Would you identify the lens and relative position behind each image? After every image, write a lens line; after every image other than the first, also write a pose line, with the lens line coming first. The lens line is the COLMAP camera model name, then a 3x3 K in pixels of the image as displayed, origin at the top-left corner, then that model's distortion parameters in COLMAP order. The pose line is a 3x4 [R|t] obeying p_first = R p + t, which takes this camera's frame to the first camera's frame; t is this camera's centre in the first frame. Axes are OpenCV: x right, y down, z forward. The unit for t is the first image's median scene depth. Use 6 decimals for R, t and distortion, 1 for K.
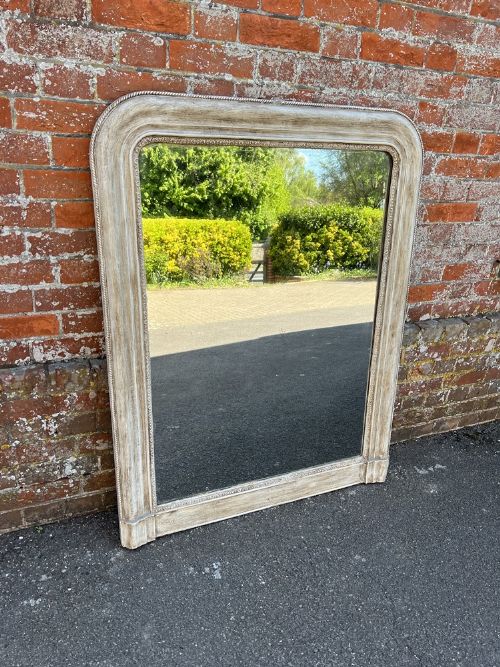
lens RADIAL K [[469.2, 0, 245.6], [0, 469.2, 344.4], [0, 0, 1]] dist [0.040261, -0.034975]
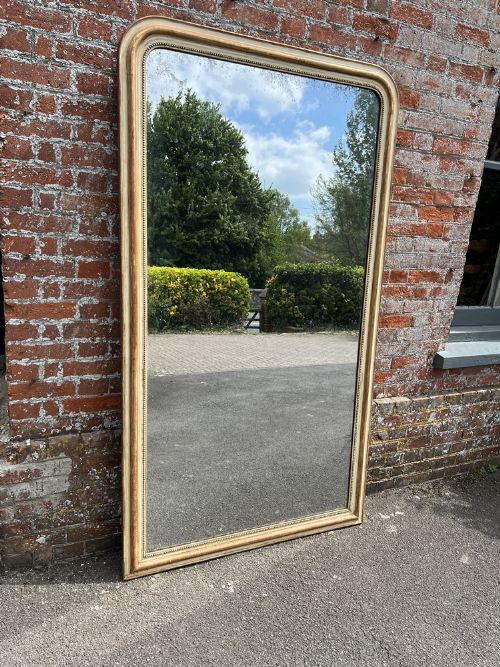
lens RADIAL K [[501.1, 0, 256.4], [0, 501.1, 336.7], [0, 0, 1]] dist [0.034185, -0.004796]
pose [[0.998270, 0.001577, 0.058783, -0.058146], [0.009074, 0.983536, -0.180486, 0.032335], [-0.058100, 0.180707, 0.981819, -0.421325]]
